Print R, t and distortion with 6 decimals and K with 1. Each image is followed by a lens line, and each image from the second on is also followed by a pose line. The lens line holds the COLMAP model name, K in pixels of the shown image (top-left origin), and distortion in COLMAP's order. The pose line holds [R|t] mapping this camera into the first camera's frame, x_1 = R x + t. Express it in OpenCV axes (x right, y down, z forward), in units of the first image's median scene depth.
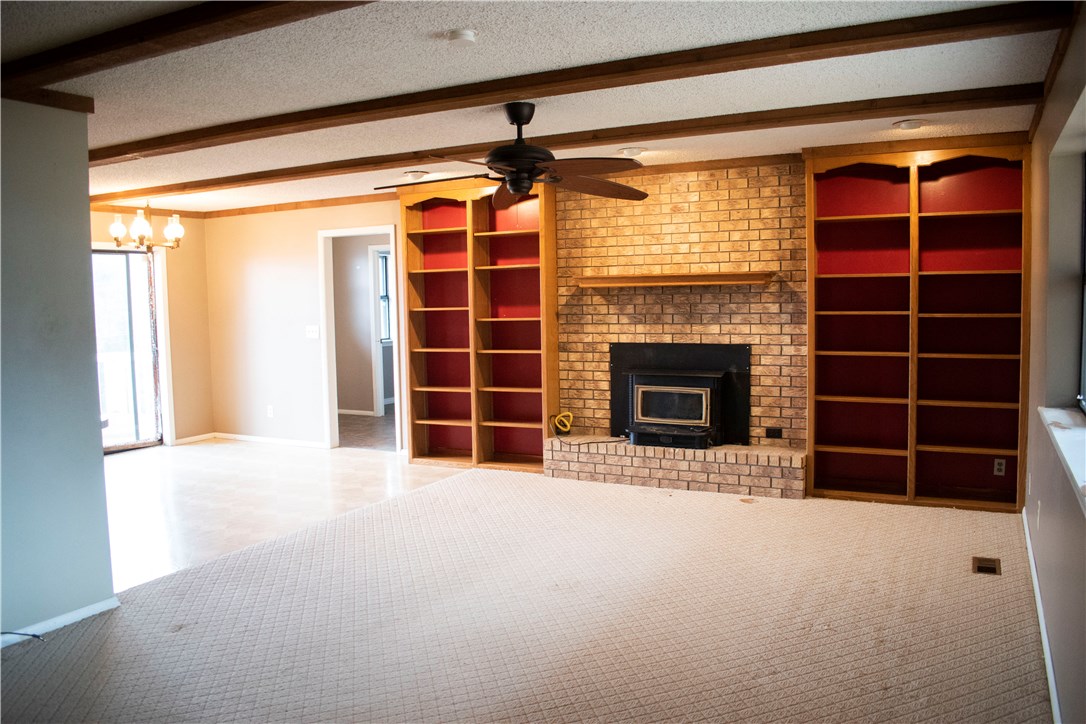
lens RADIAL K [[844.8, 0, 545.8], [0, 844.8, 362.8], [0, 0, 1]] dist [-0.088122, 0.004775]
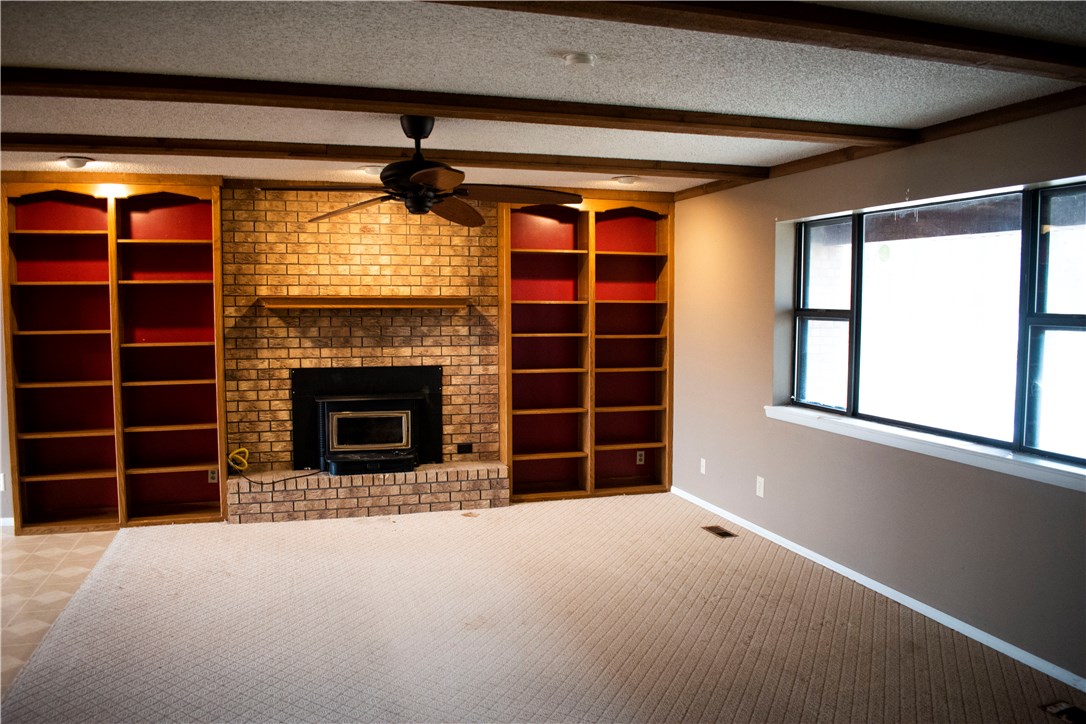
lens RADIAL K [[844.8, 0, 542.5], [0, 844.8, 363.3], [0, 0, 1]] dist [-0.088122, 0.004775]
pose [[0.714154, -0.029347, 0.699373, -0.394023], [0.040471, 0.999181, 0.000602, -0.020247], [-0.698817, 0.027874, 0.714757, 0.165555]]
